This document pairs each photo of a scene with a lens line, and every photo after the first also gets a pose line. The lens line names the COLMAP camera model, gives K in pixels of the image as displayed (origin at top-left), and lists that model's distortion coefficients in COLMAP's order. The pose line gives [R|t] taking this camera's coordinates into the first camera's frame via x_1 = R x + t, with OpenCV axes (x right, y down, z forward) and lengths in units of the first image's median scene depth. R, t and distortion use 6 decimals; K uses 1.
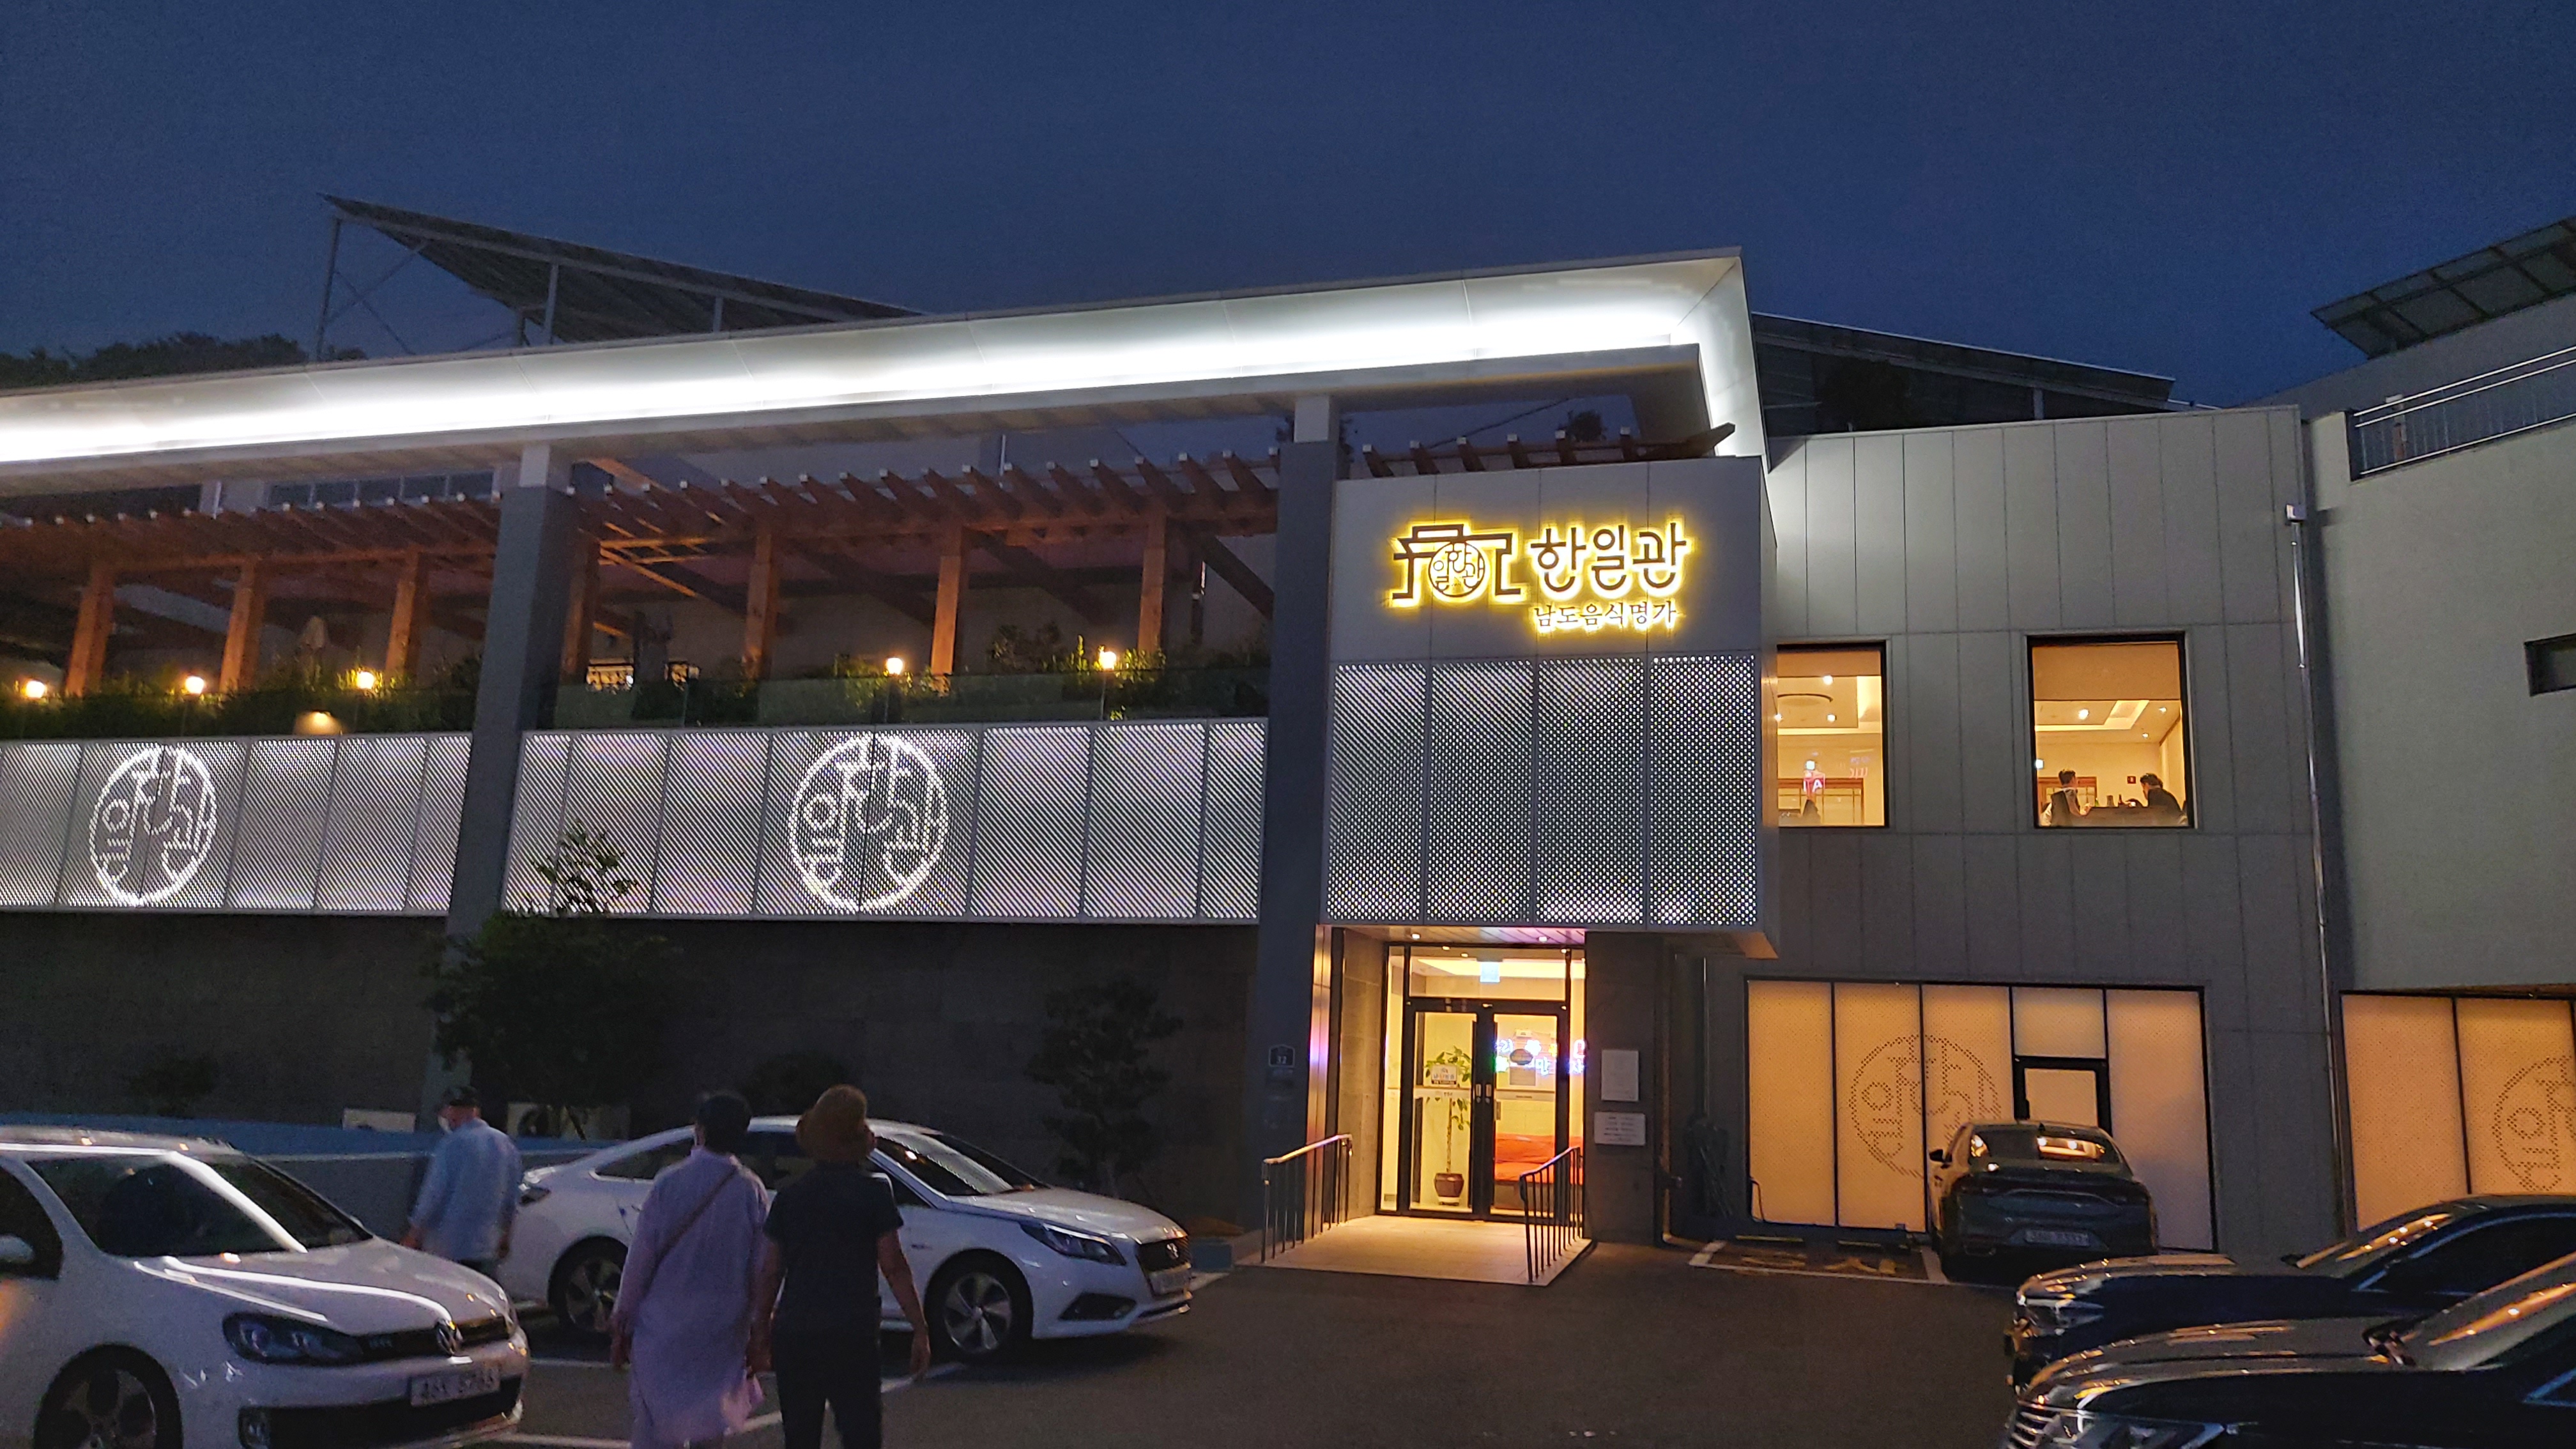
lens RADIAL K [[1883.0, 0, 1284.6], [0, 1883.0, 730.3], [0, 0, 1]] dist [0.028786, -0.006801]
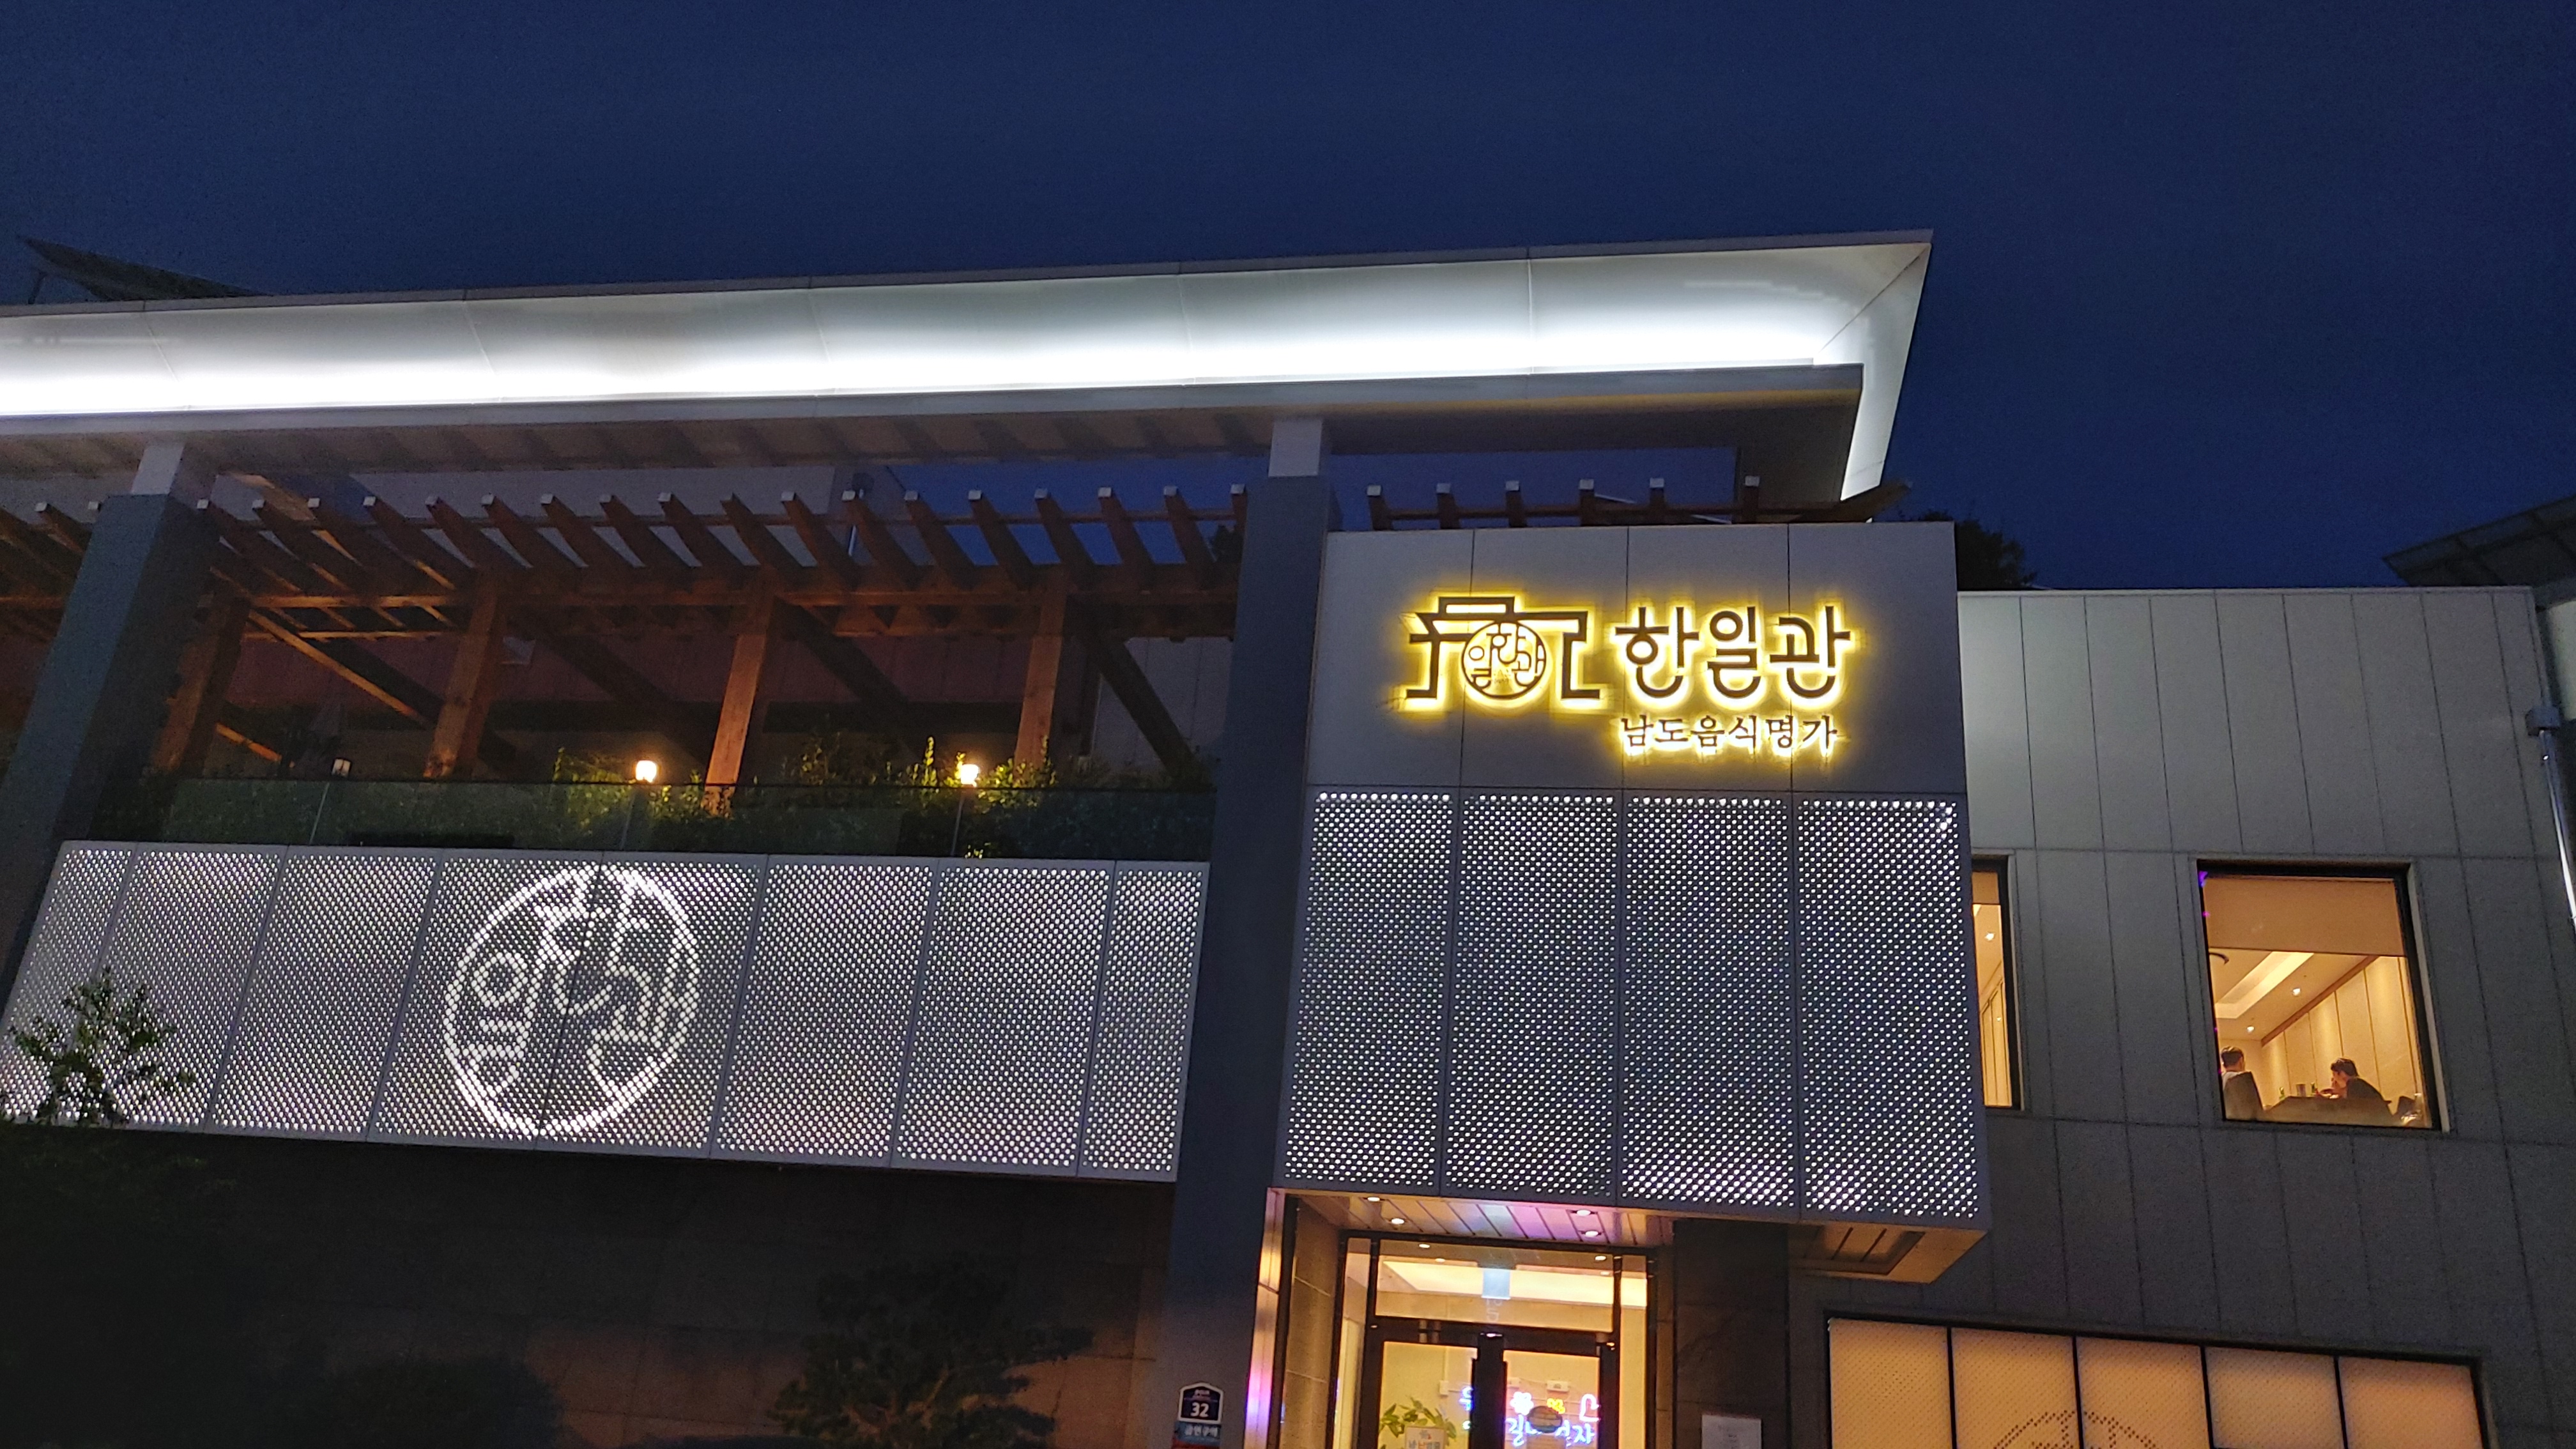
lens RADIAL K [[1883.0, 0, 1301.3], [0, 1883.0, 713.4], [0, 0, 1]] dist [0.028786, -0.006801]
pose [[0.993524, 0.074225, 0.086030, -0.035003], [-0.057829, 0.982064, -0.179462, 0.054870], [-0.097808, 0.173325, 0.979996, 0.320239]]
